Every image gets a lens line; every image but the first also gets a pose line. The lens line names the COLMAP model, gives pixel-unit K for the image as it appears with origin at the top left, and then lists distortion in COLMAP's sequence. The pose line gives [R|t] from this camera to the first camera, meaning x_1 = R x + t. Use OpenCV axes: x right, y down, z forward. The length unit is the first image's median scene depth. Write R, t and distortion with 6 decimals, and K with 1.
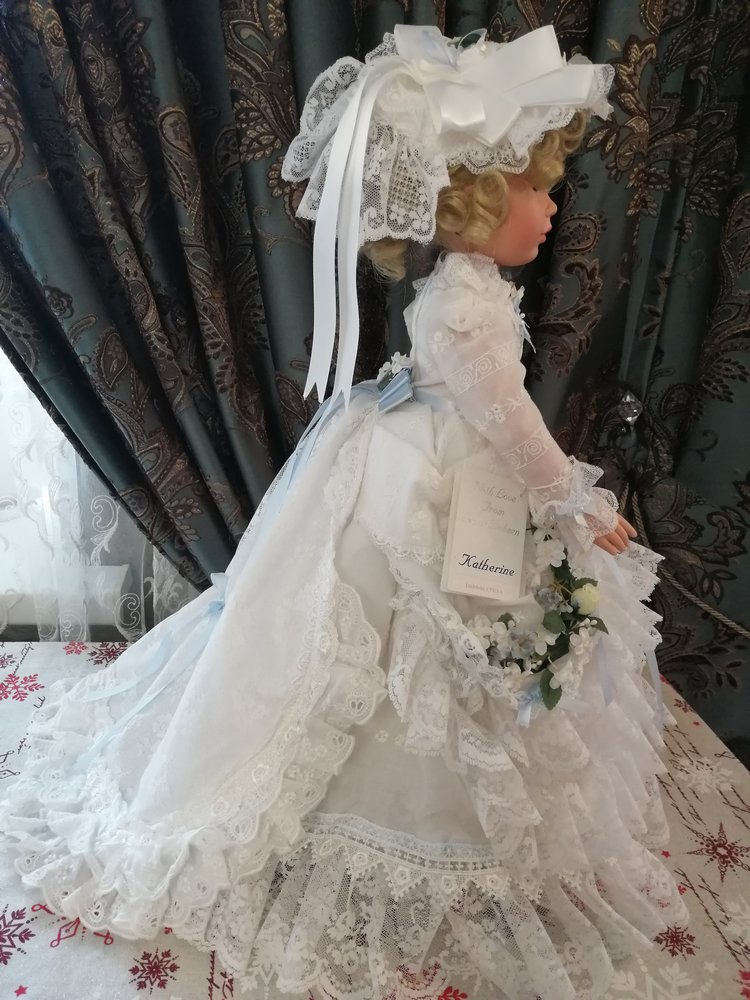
lens RADIAL K [[798.4, 0, 374.6], [0, 798.4, 503.2], [0, 0, 1]] dist [0.002946, -0.036195]
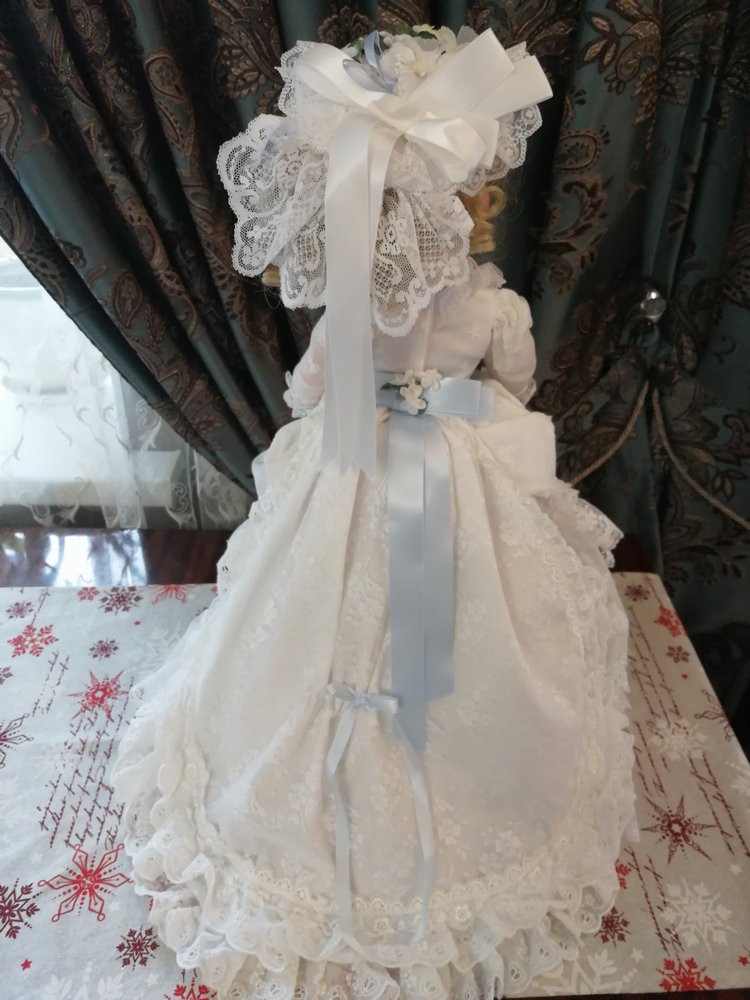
lens RADIAL K [[798.4, 0, 374.6], [0, 798.4, 503.2], [0, 0, 1]] dist [0.002946, -0.036195]
pose [[0.988937, 0.027873, -0.145691, 0.156890], [0.008918, 0.969236, 0.245971, -0.154999], [0.148065, -0.244549, 0.958265, -0.064718]]
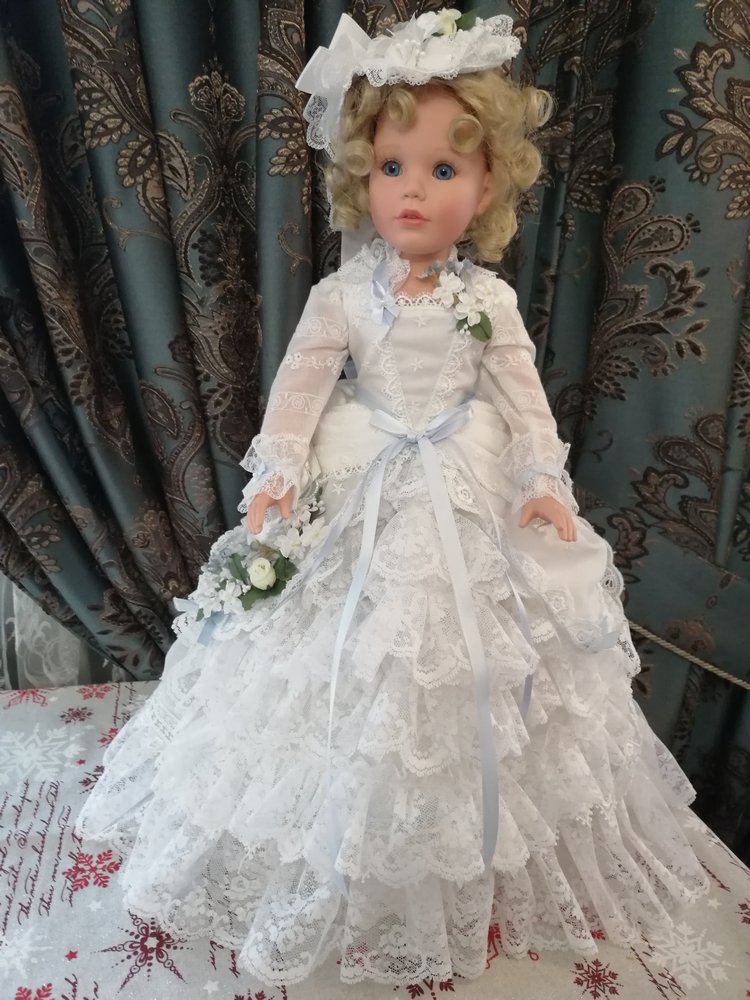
lens RADIAL K [[801.7, 0, 379.1], [0, 801.7, 503.6], [0, 0, 1]] dist [0.004301, -0.033301]
pose [[0.992497, -0.047038, 0.112862, 0.036275], [0.050907, 0.998202, -0.031643, 0.017318], [-0.111170, 0.037151, 0.993107, 0.068531]]
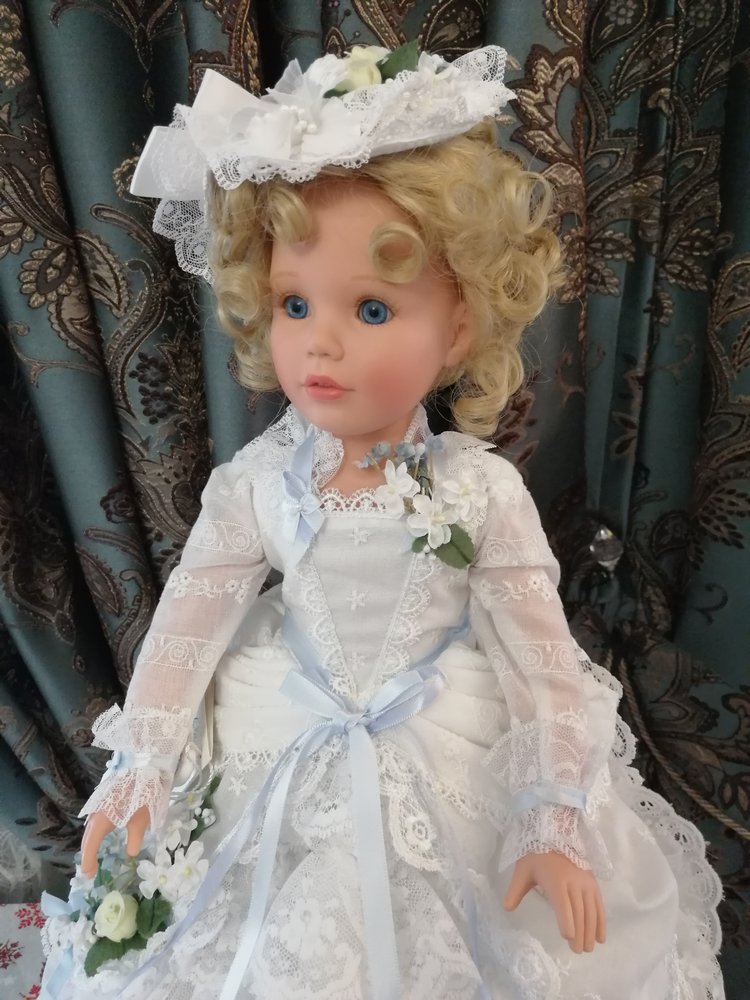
lens RADIAL K [[806.3, 0, 375.0], [0, 806.3, 500.0], [0, 0, 1]] dist [0.001627, -0.035676]
pose [[0.997695, -0.036859, -0.056976, 0.183007], [0.032256, 0.996298, -0.079692, -0.134707], [0.059703, 0.077670, 0.995190, 0.296454]]
